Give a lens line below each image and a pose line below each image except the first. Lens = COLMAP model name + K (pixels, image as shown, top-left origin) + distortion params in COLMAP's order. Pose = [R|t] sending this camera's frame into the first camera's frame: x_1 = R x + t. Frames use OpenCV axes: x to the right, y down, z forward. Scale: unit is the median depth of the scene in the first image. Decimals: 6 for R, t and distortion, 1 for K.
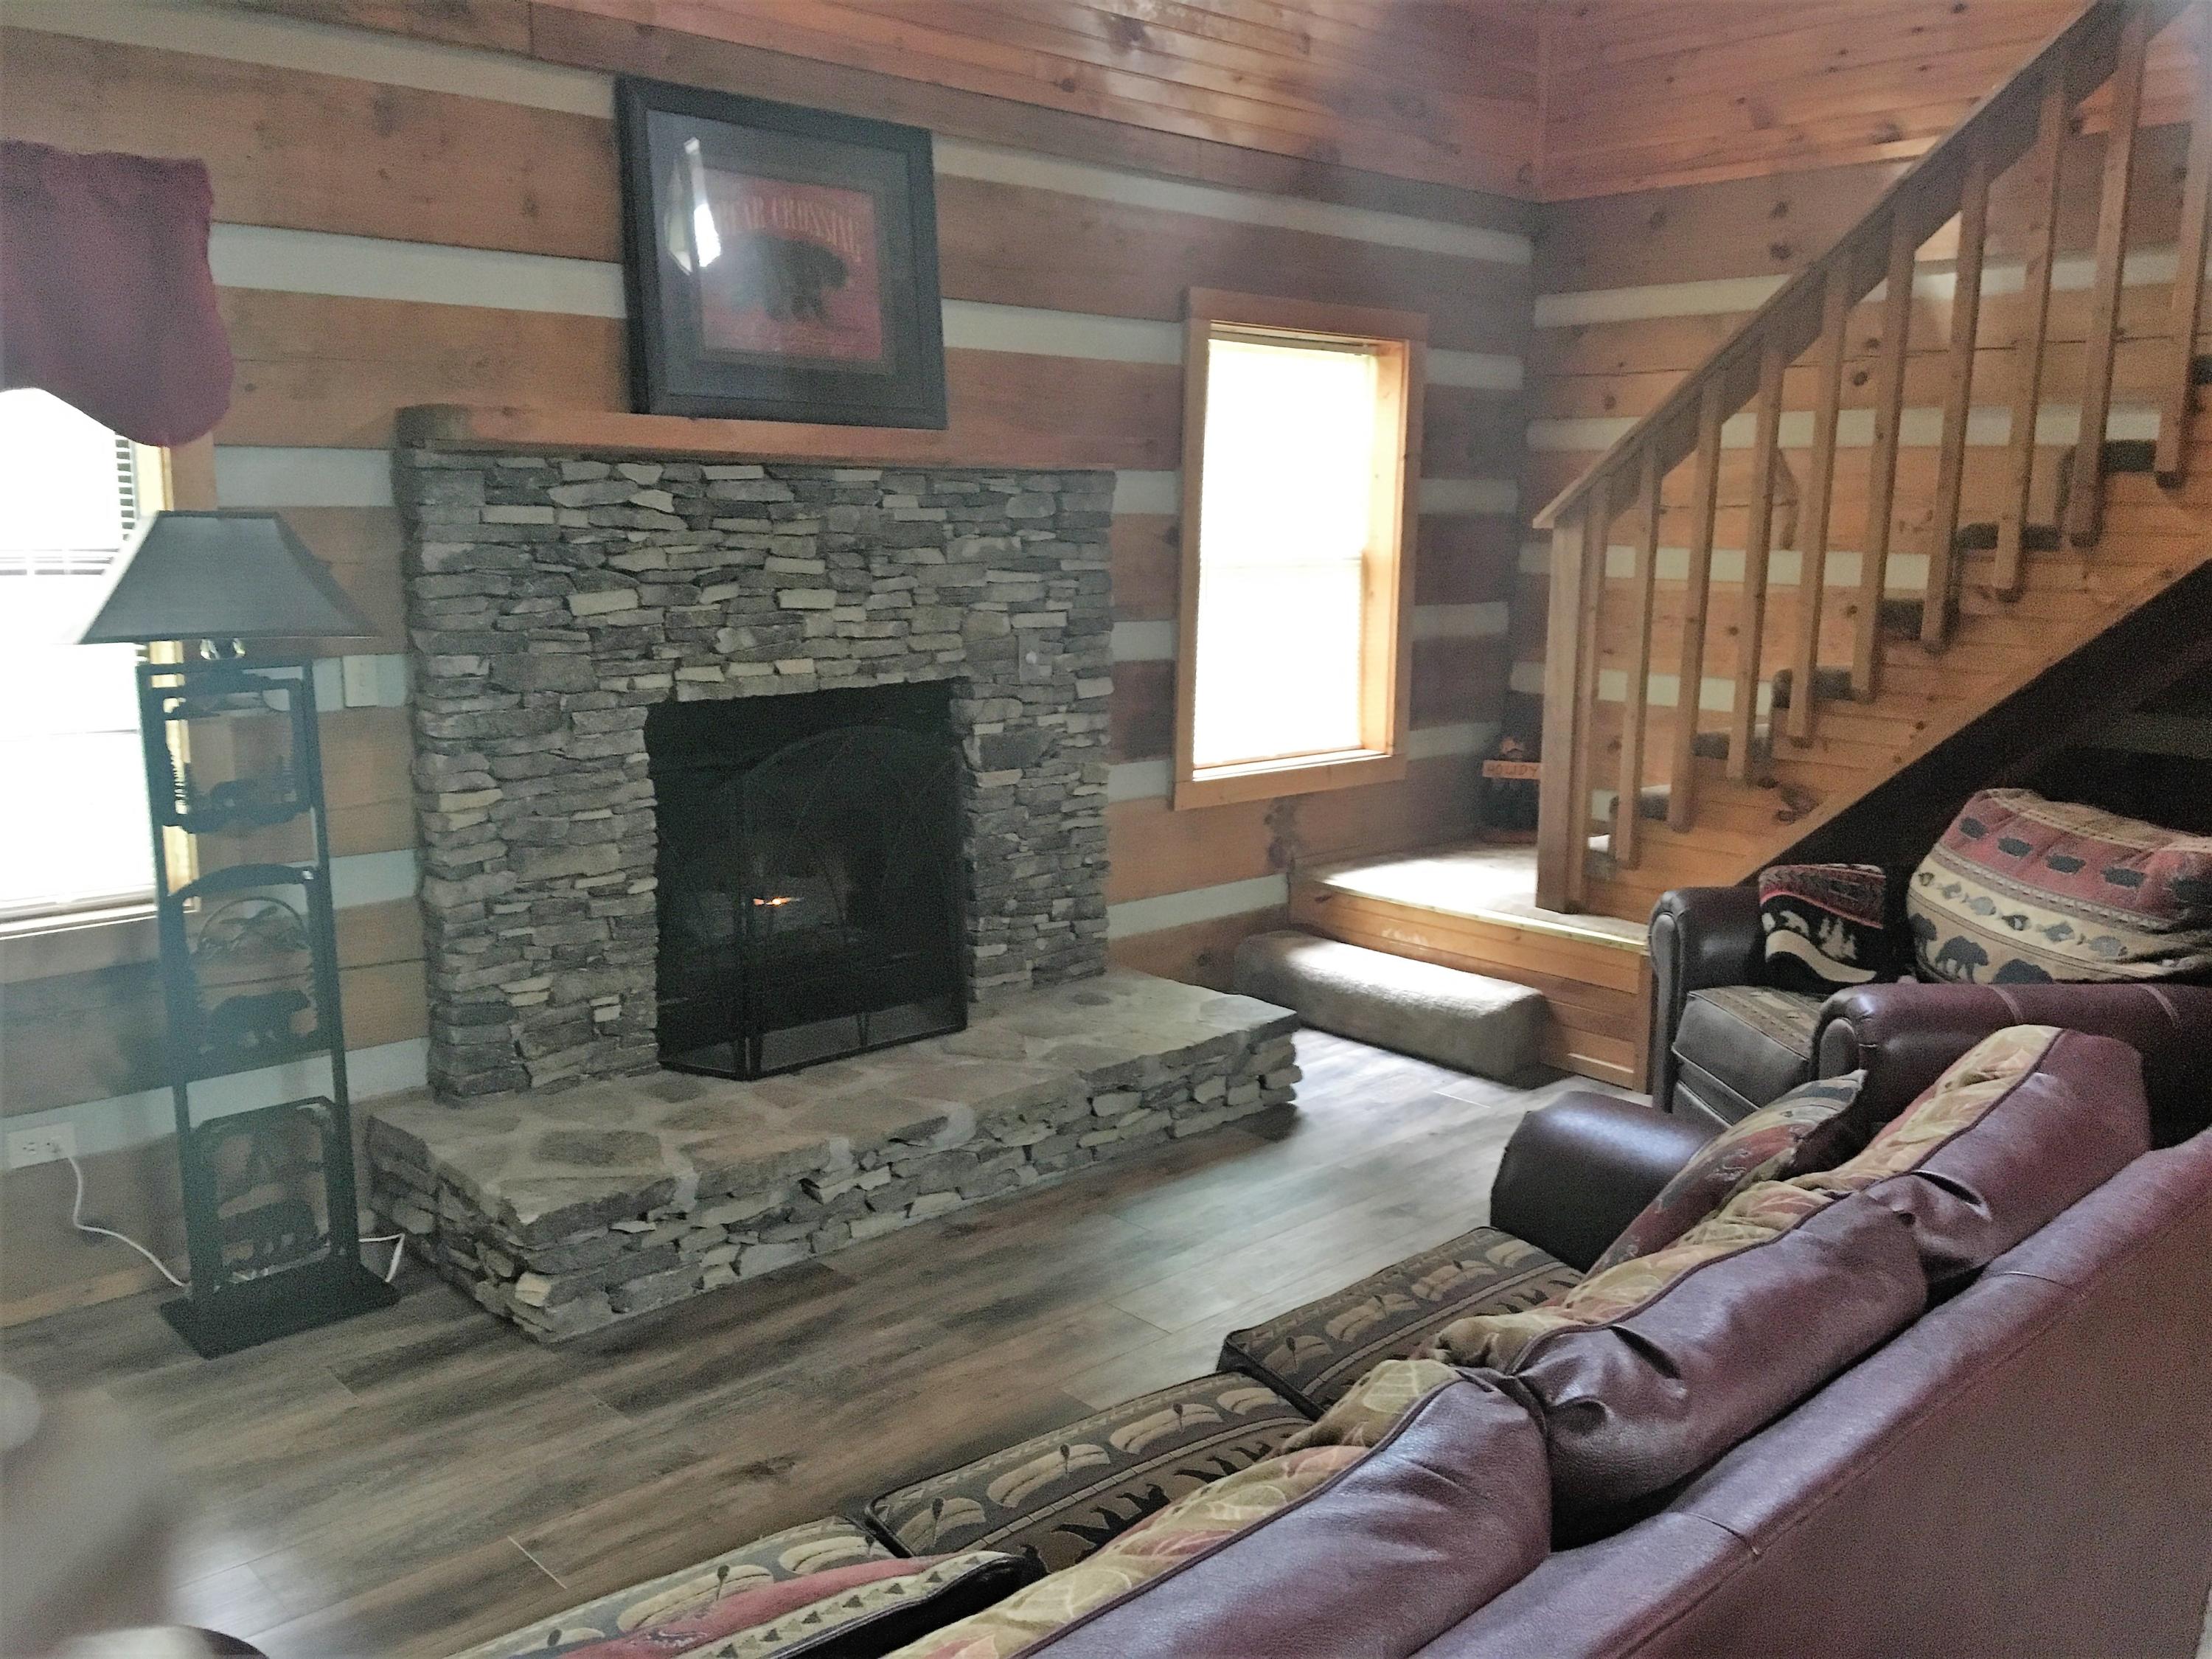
lens RADIAL K [[1846.7, 0, 1110.6], [0, 1846.7, 821.0], [0, 0, 1]] dist [0.079359, -0.124433]
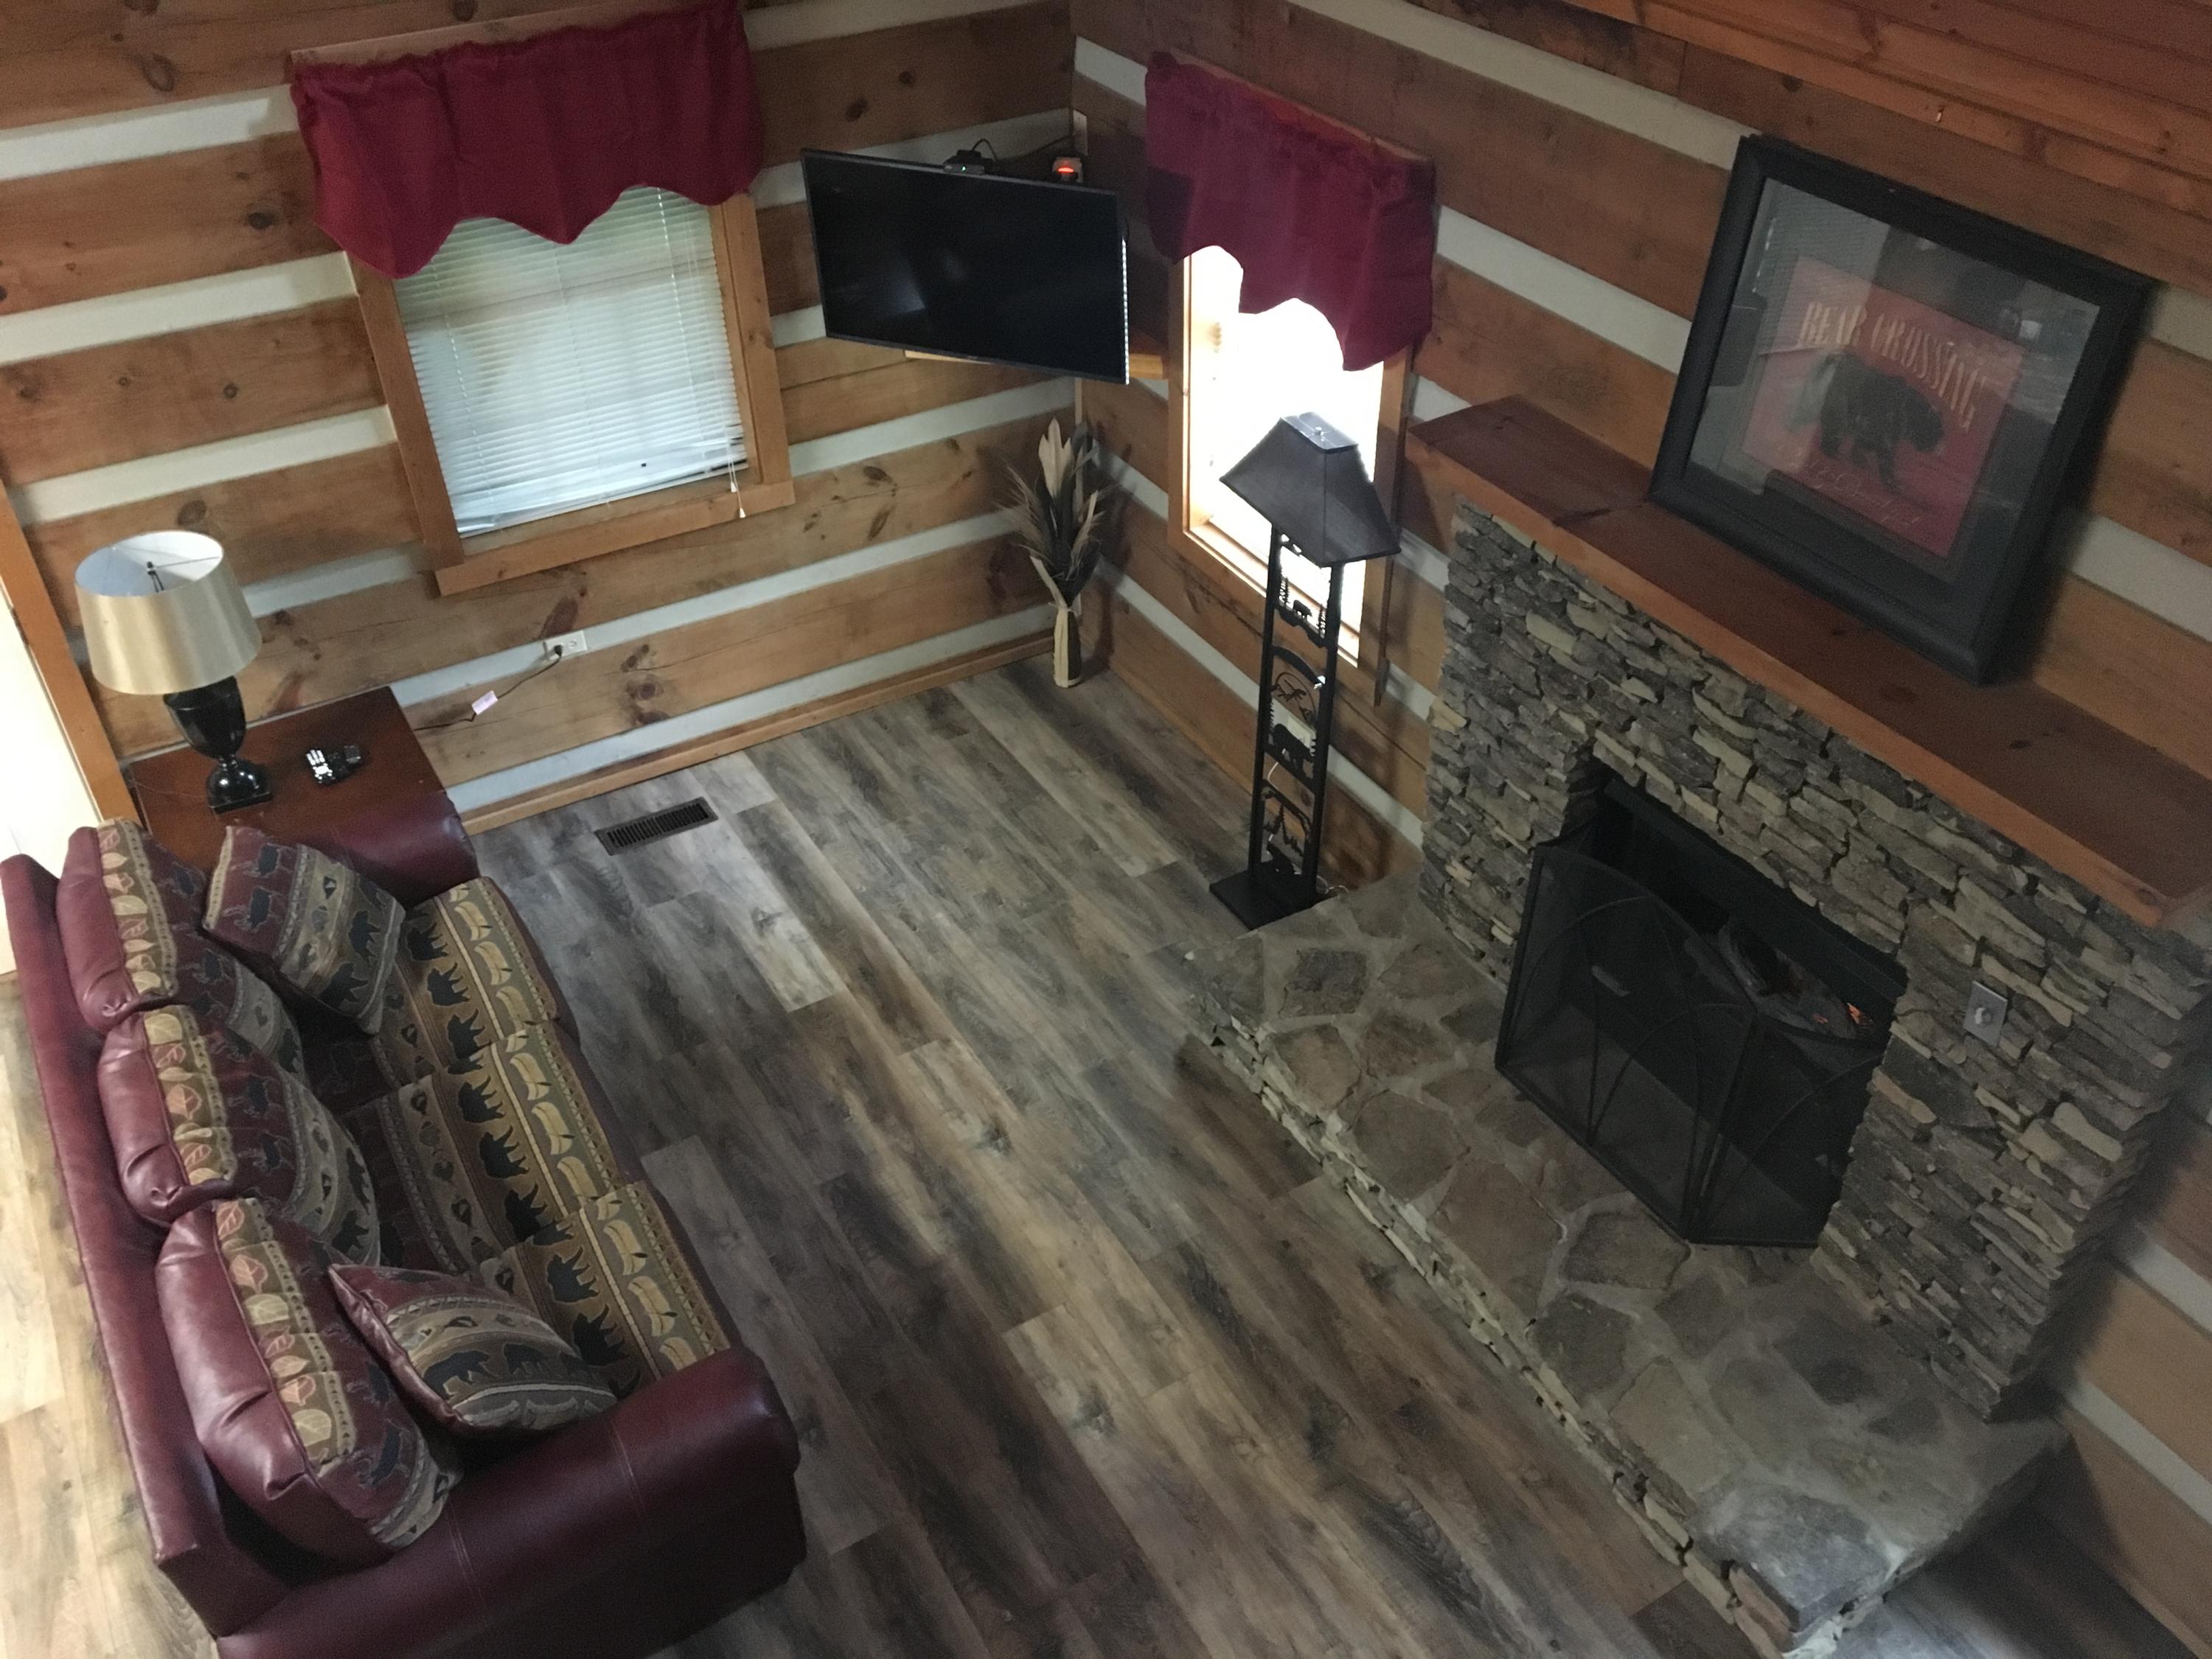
lens RADIAL K [[1846.7, 0, 1095.0], [0, 1846.7, 826.8], [0, 0, 1]] dist [0.079359, -0.124433]
pose [[-0.222147, 0.595827, -0.771778, 0.603061], [-0.153484, 0.760317, 0.631158, -0.606116], [0.962857, 0.258665, -0.077452, 0.803228]]
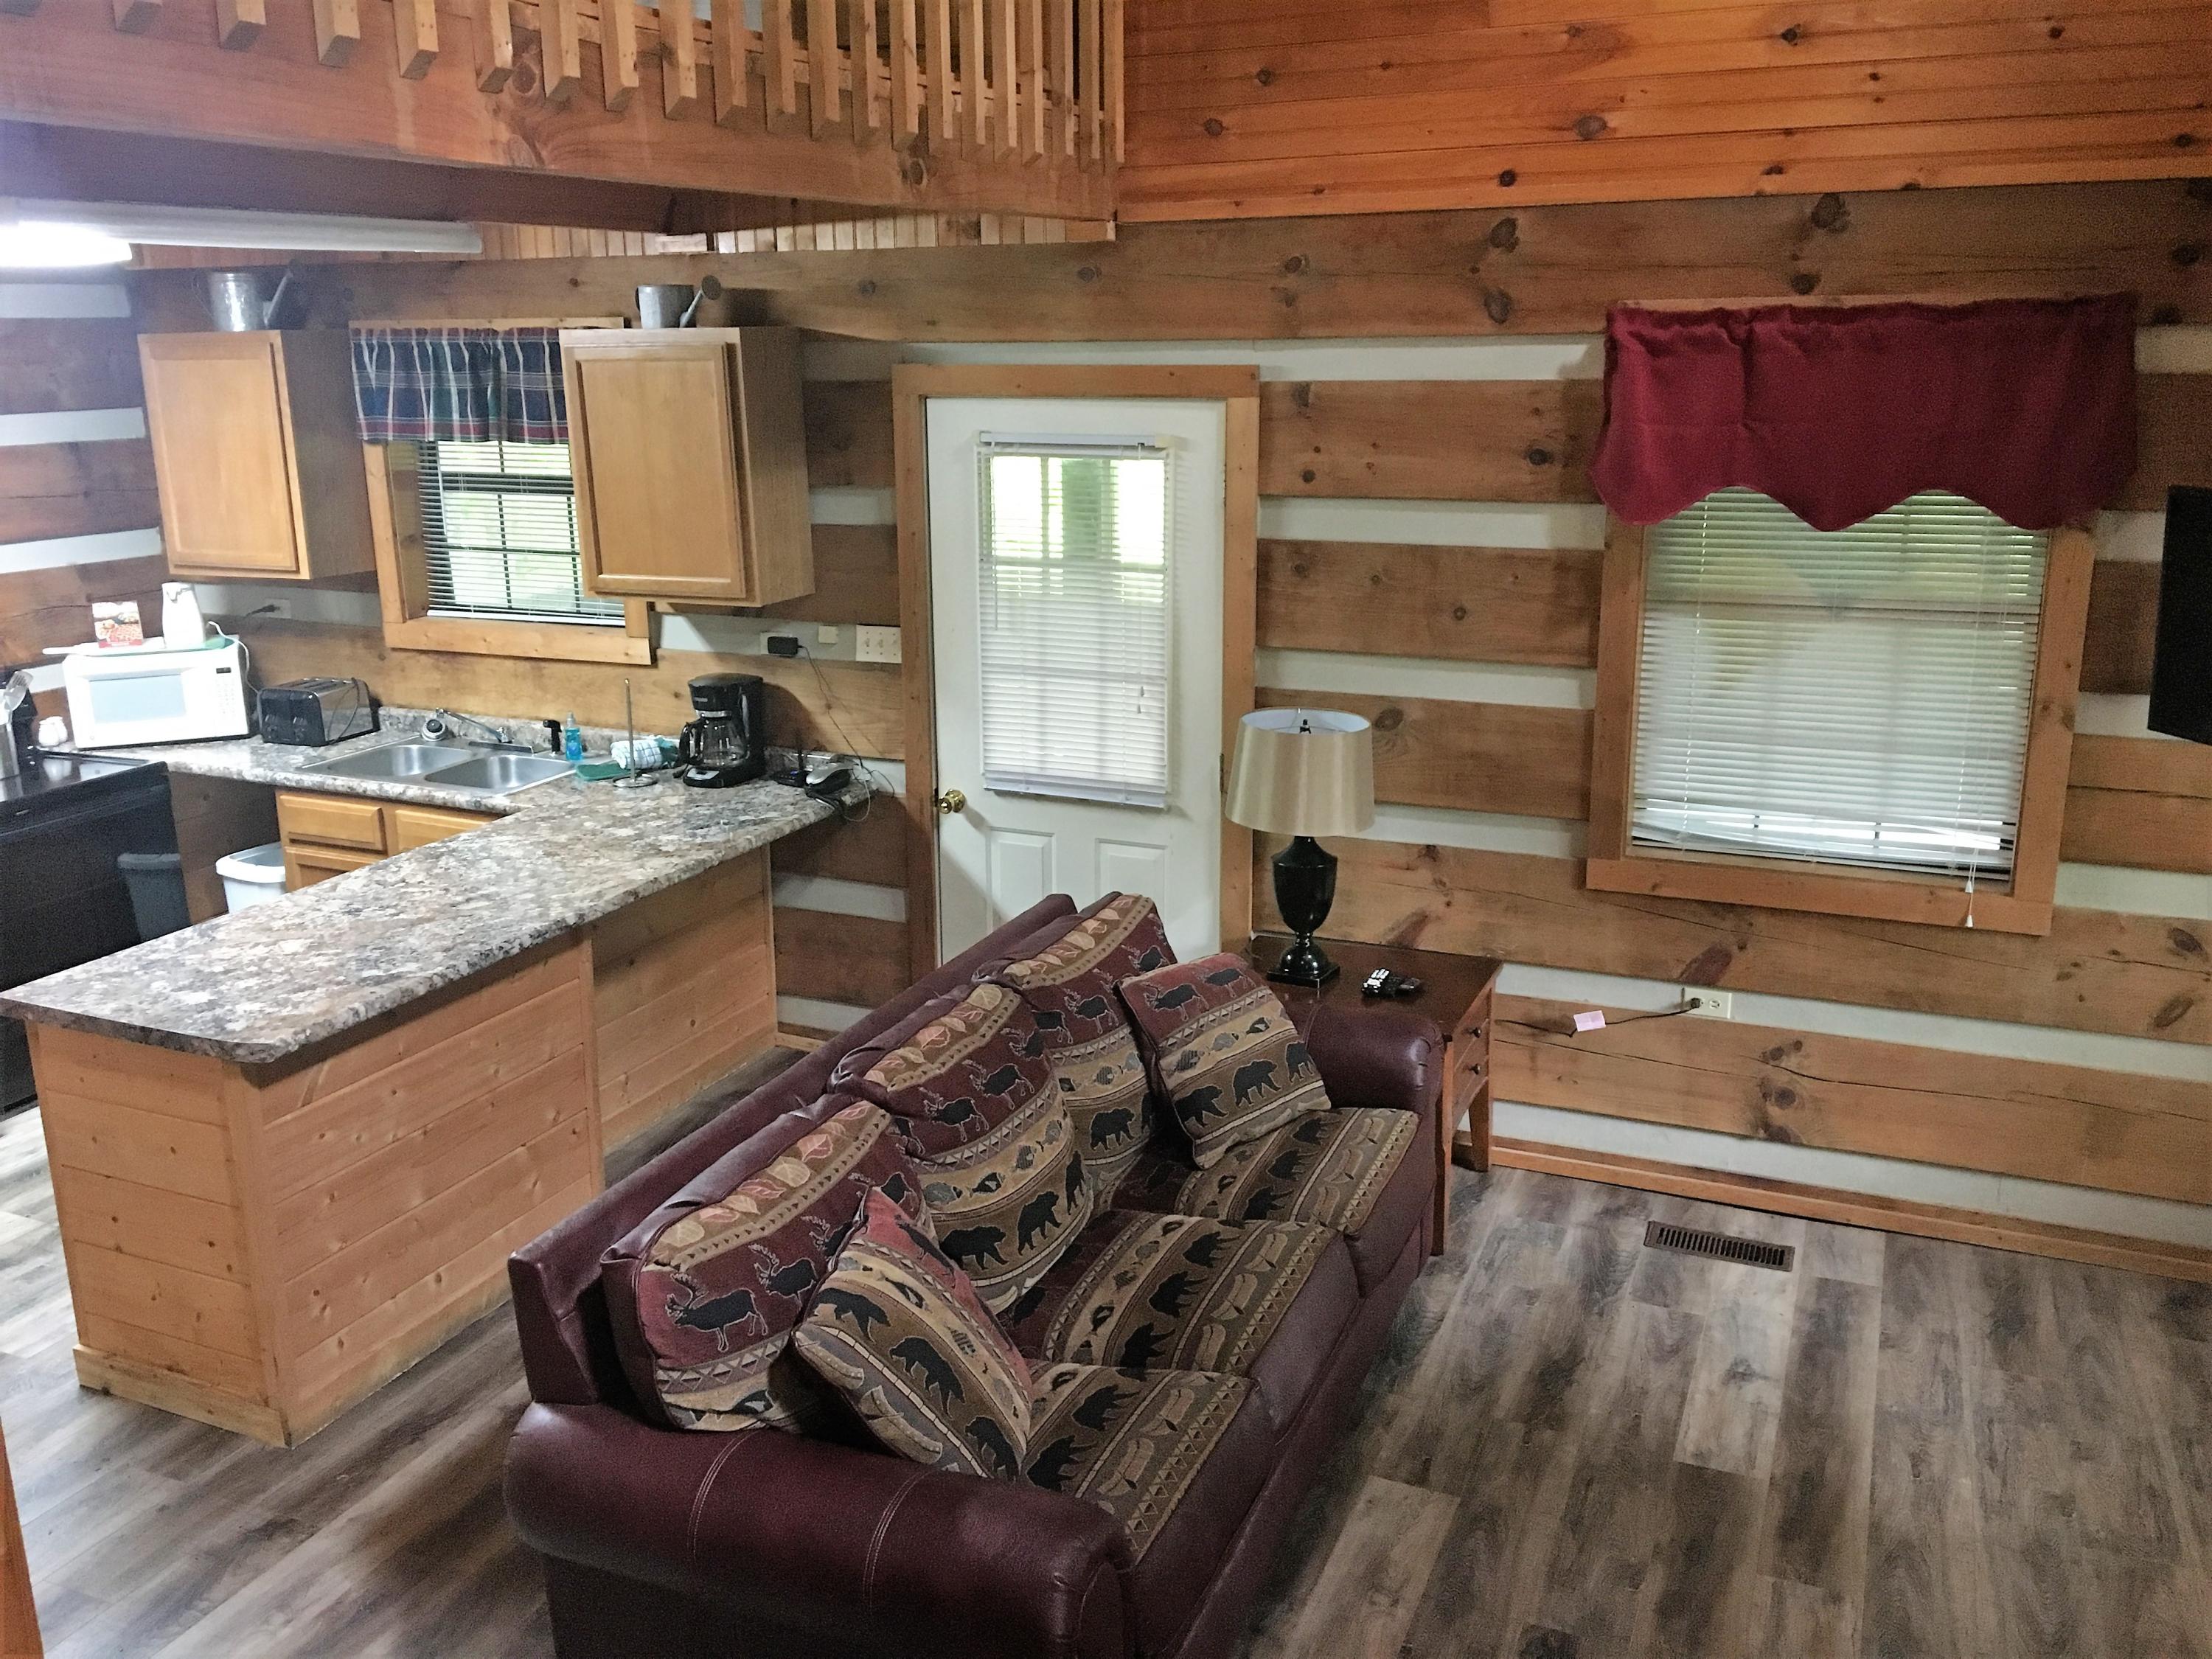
lens RADIAL K [[1846.7, 0, 1099.7], [0, 1846.7, 833.5], [0, 0, 1]] dist [0.079359, -0.124433]
pose [[-0.921403, 0.101361, -0.375155, 0.353715], [-0.062224, 0.914447, 0.399894, -0.343463], [0.383593, 0.391807, -0.836268, 1.076289]]
